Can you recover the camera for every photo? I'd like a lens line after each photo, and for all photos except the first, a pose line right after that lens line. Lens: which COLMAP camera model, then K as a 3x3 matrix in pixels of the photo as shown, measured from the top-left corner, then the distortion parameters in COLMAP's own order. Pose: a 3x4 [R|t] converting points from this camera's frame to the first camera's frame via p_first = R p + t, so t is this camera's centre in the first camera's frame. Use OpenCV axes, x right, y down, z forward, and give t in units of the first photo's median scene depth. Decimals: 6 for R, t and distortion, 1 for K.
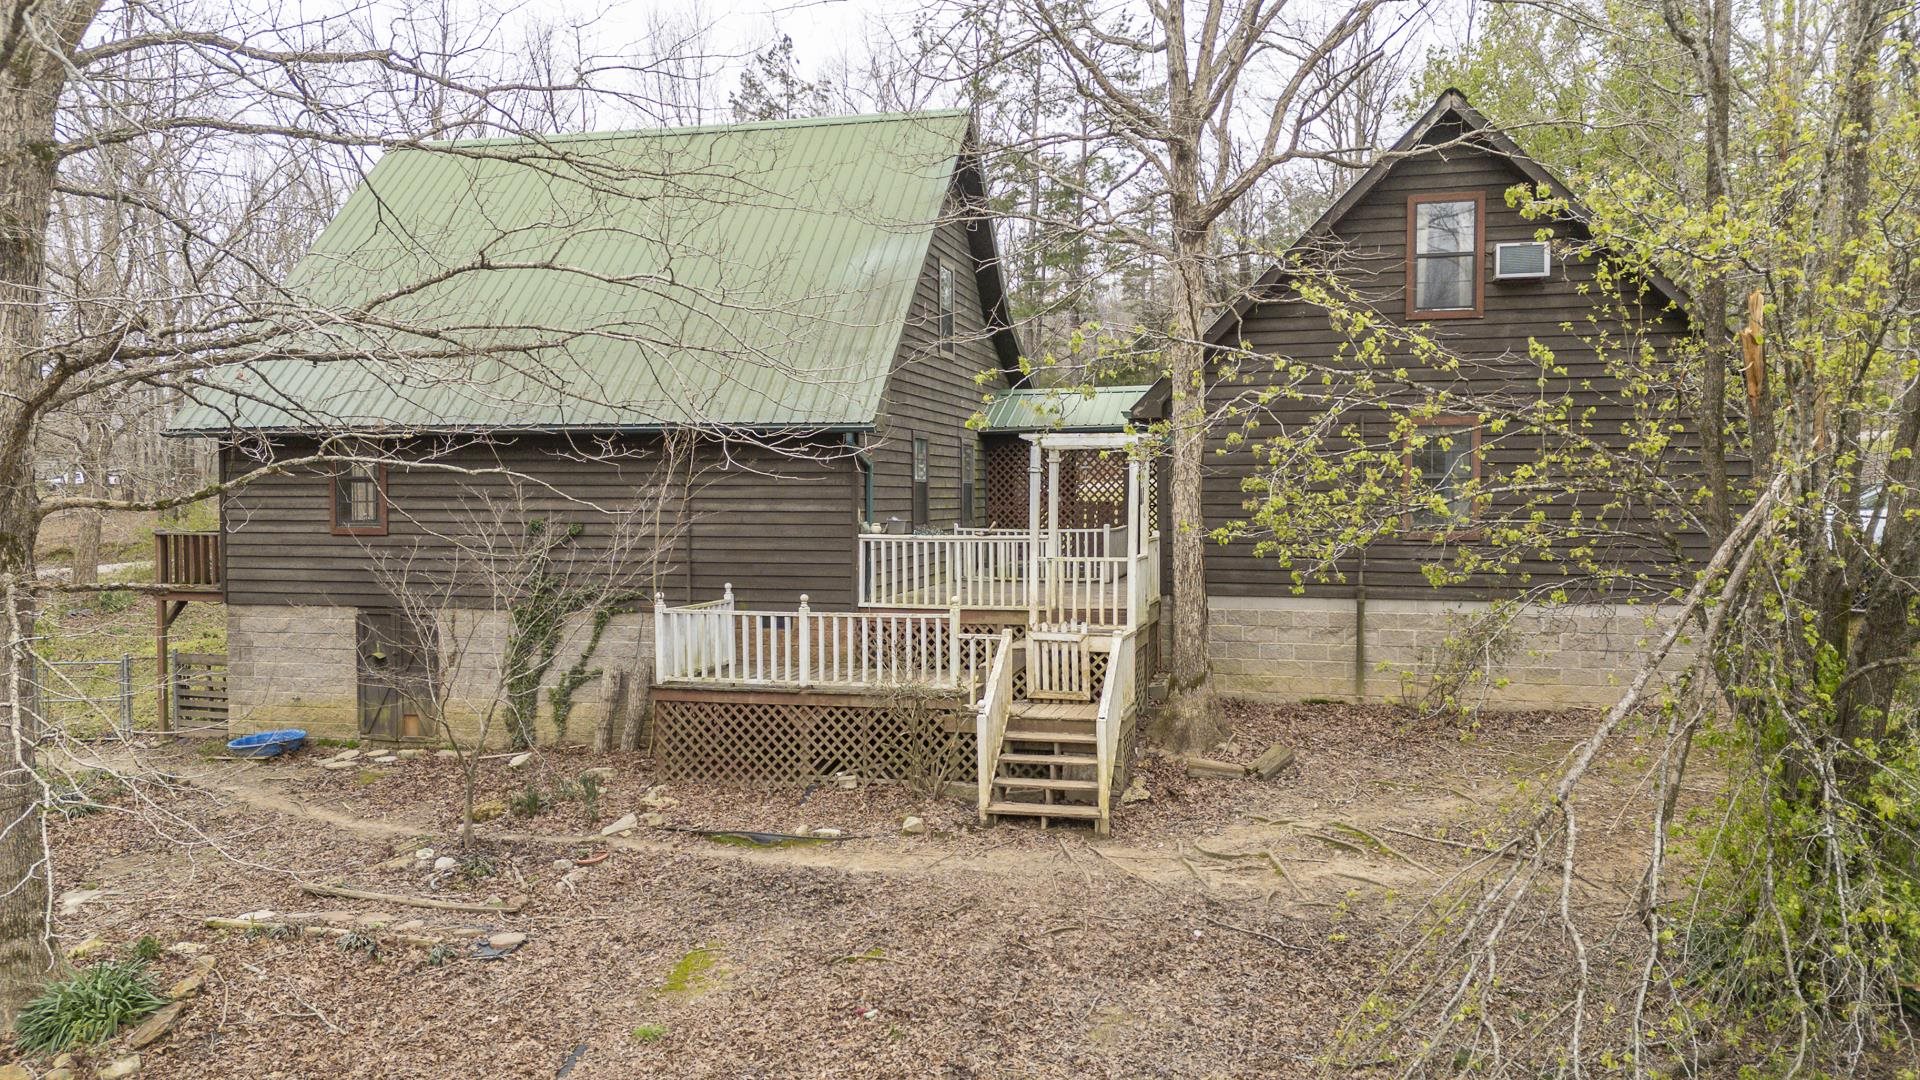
lens RADIAL K [[1494.2, 0, 960.0], [0, 1494.2, 540.0], [0, 0, 1]] dist [0.124478, -0.000114]
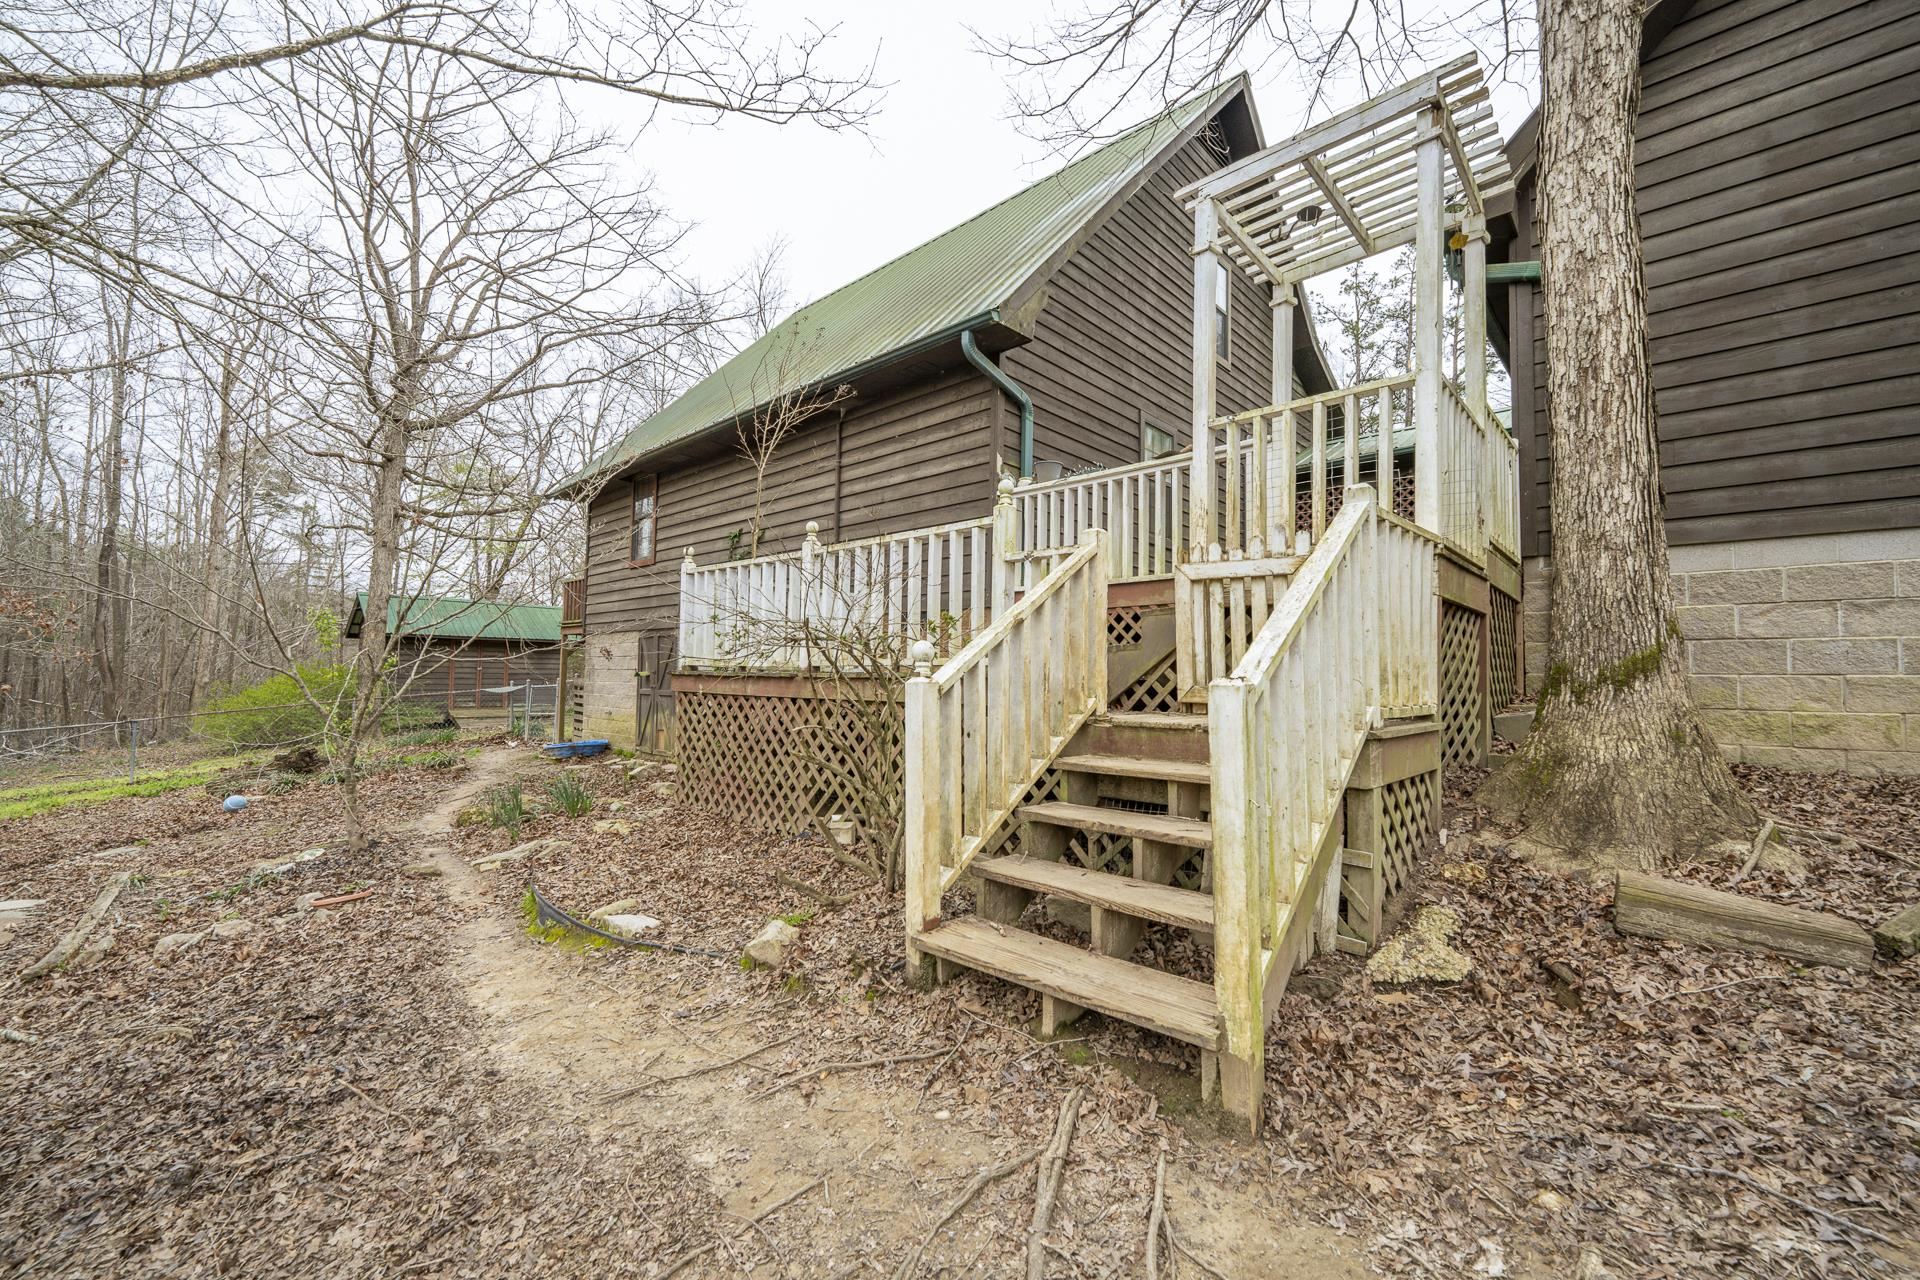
lens RADIAL K [[776.0, 0, 953.1], [0, 776.0, 646.6], [0, 0, 1]] dist [0.000038, -0.000224]
pose [[0.869738, -0.004811, -0.493491, 0.107127], [-0.041684, 0.995663, -0.083170, 0.113397], [0.491751, 0.092907, 0.865765, 0.757428]]
